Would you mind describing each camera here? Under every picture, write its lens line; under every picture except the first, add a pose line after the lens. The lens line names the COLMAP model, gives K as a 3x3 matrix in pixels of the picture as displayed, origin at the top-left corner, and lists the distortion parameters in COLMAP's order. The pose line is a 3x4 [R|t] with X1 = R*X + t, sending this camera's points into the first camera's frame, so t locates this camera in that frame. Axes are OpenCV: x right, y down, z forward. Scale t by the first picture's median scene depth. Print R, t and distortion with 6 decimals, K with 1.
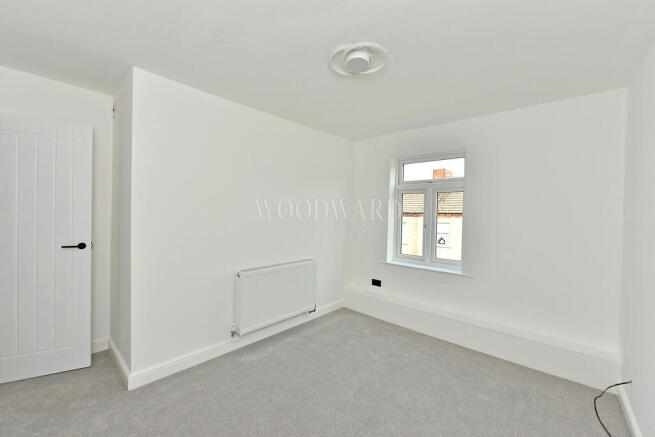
lens RADIAL K [[258.5, 0, 329.0], [0, 258.5, 218.0], [0, 0, 1]] dist [-0.000327, -0.000034]
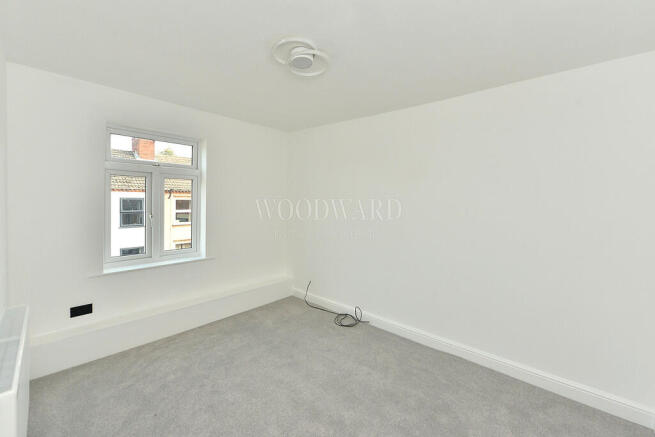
lens RADIAL K [[258.5, 0, 329.0], [0, 258.5, 218.0], [0, 0, 1]] dist [-0.000327, -0.000034]
pose [[0.033452, -0.094052, 0.995005, -0.499789], [-0.003631, 0.995544, 0.094225, -0.050689], [-0.999434, -0.006765, 0.032961, 0.435032]]
